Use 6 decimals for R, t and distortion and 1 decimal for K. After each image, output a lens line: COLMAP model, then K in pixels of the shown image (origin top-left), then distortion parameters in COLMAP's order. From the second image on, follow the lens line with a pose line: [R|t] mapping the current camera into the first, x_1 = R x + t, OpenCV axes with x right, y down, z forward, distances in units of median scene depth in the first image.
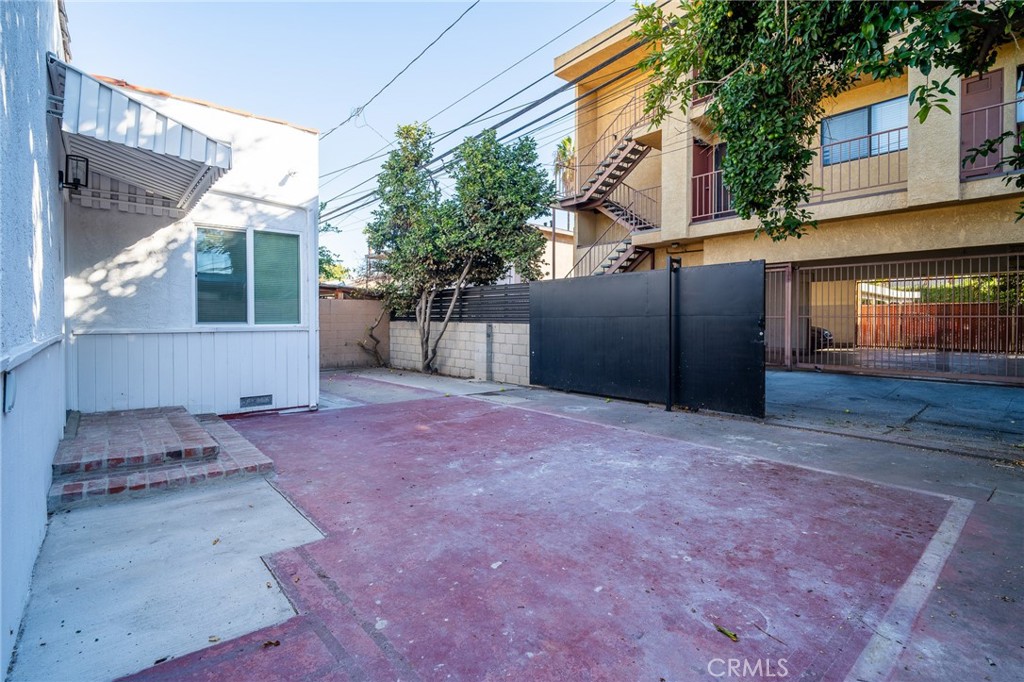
lens RADIAL K [[485.6, 0, 539.2], [0, 485.6, 324.9], [0, 0, 1]] dist [-0.005139, -0.000250]
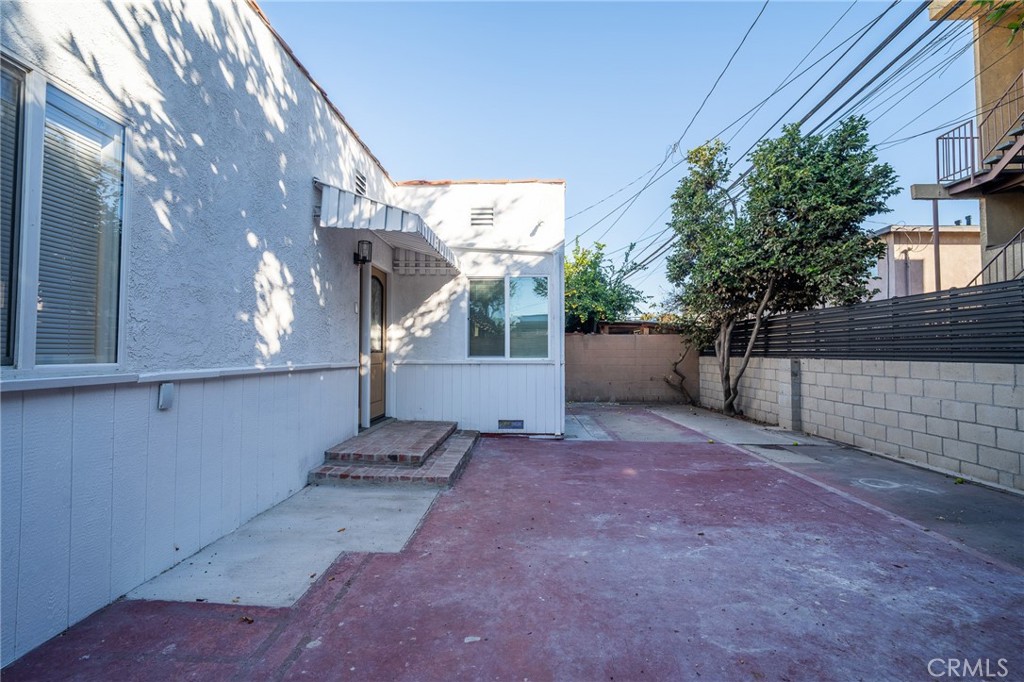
lens RADIAL K [[485.6, 0, 509.4], [0, 485.6, 337.5], [0, 0, 1]] dist [-0.005139, -0.000250]
pose [[0.713133, -0.024085, -0.700615, 0.267091], [-0.008546, 0.999037, -0.043043, -0.000065], [0.700977, 0.036683, 0.712240, 0.196211]]
